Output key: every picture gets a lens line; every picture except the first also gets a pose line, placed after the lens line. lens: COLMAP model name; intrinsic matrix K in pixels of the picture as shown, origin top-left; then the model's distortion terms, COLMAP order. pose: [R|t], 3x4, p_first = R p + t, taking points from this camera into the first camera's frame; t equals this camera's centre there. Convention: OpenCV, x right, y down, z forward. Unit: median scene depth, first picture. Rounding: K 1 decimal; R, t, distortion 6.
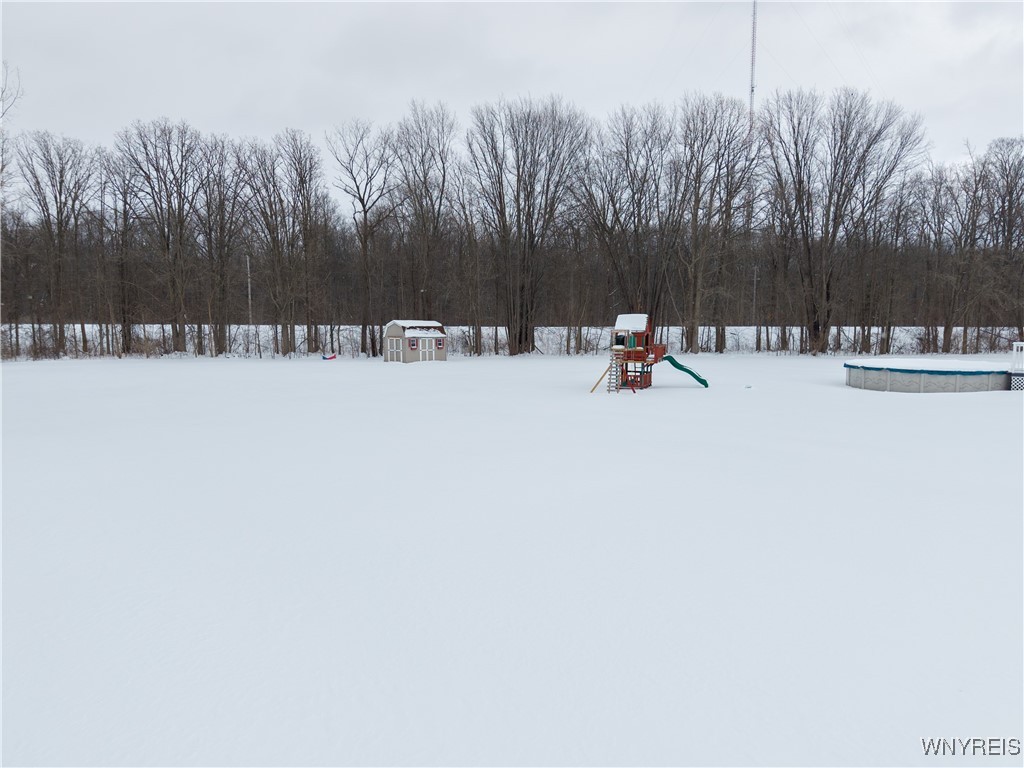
lens RADIAL K [[689.6, 0, 512.0], [0, 689.6, 384.0], [0, 0, 1]] dist [0.004702, -0.005652]
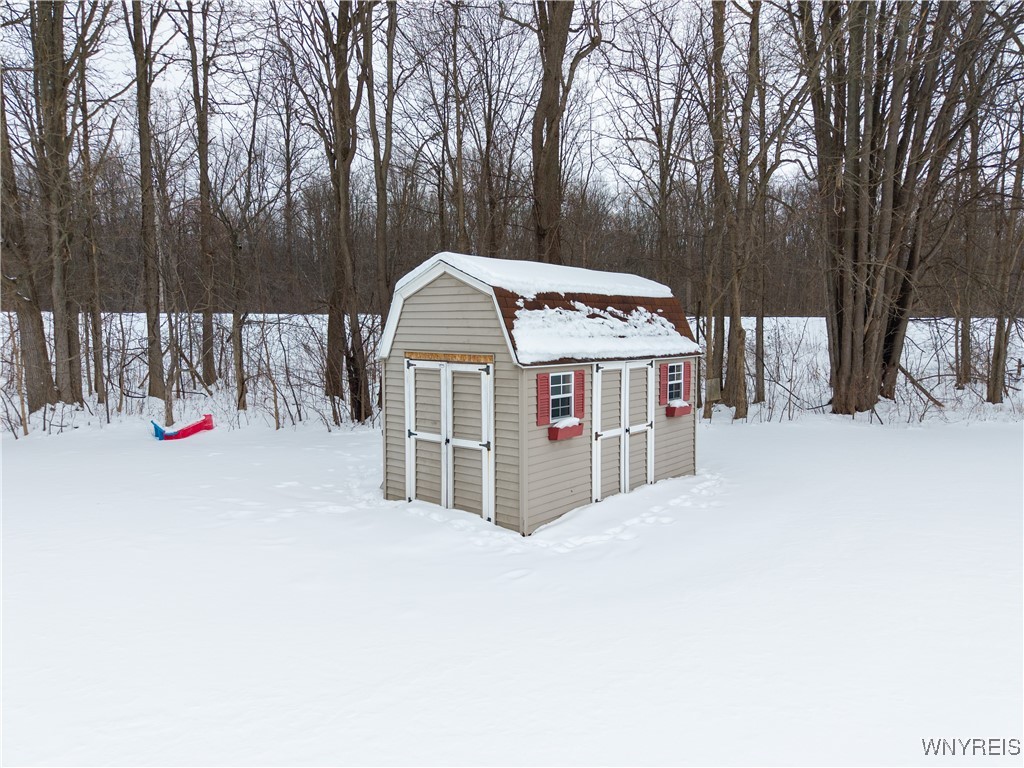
lens RADIAL K [[689.6, 0, 512.0], [0, 689.6, 384.0], [0, 0, 1]] dist [0.004702, -0.005652]
pose [[0.999491, -0.000008, -0.031915, -0.146473], [-0.000086, 0.999996, -0.002943, -0.060453], [0.031915, 0.002944, 0.999486, 0.823962]]
